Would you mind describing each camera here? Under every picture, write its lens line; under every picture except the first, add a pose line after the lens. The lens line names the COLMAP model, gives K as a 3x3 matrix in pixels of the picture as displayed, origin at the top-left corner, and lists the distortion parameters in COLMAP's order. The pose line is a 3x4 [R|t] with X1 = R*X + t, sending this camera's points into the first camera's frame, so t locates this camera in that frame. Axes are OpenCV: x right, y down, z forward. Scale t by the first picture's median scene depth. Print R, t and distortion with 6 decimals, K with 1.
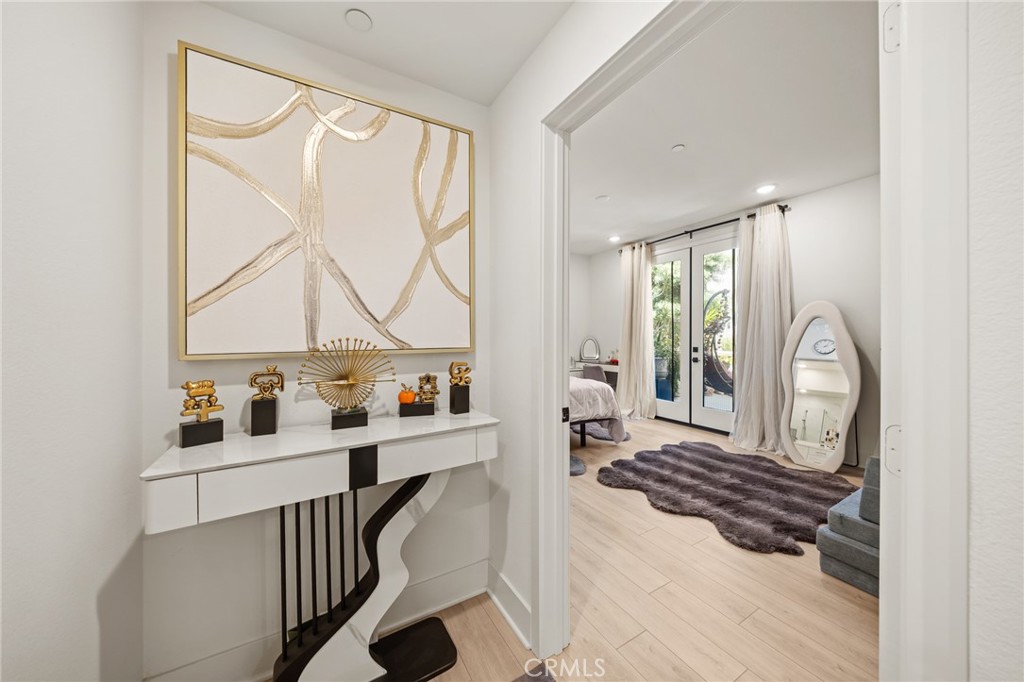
lens RADIAL K [[340.2, 0, 504.0], [0, 340.2, 333.2], [0, 0, 1]] dist [-0.015489, -0.000335]
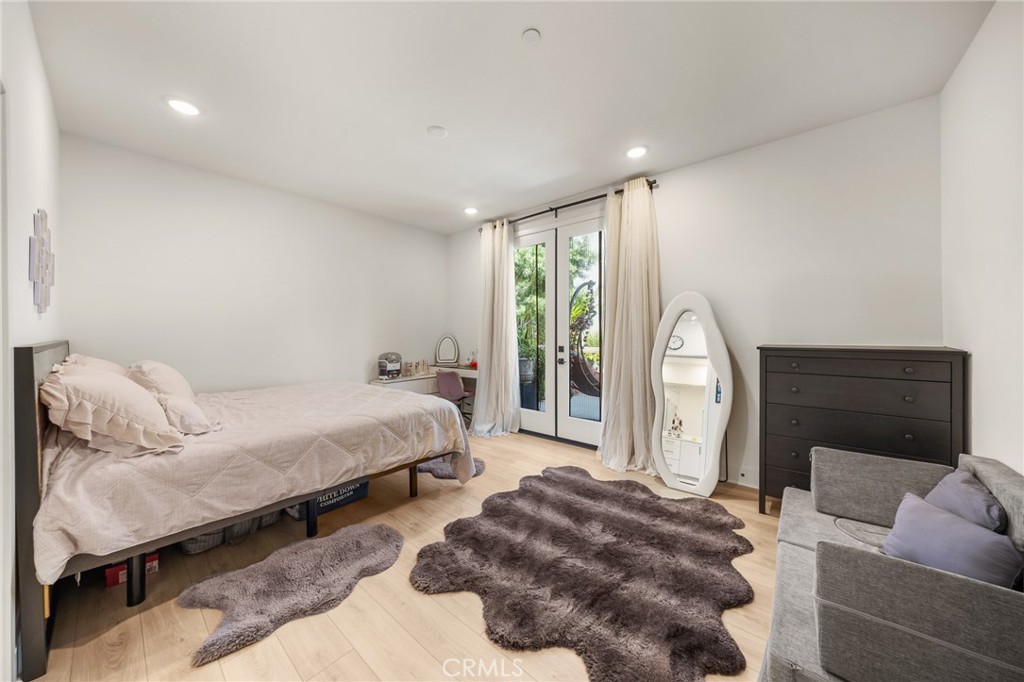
lens RADIAL K [[340.2, 0, 507.0], [0, 340.2, 331.1], [0, 0, 1]] dist [-0.015489, -0.000335]
pose [[0.940917, -0.004817, 0.338602, 0.167067], [0.003947, 0.999987, 0.003260, 0.000090], [-0.338613, -0.001731, 0.940924, 0.273682]]
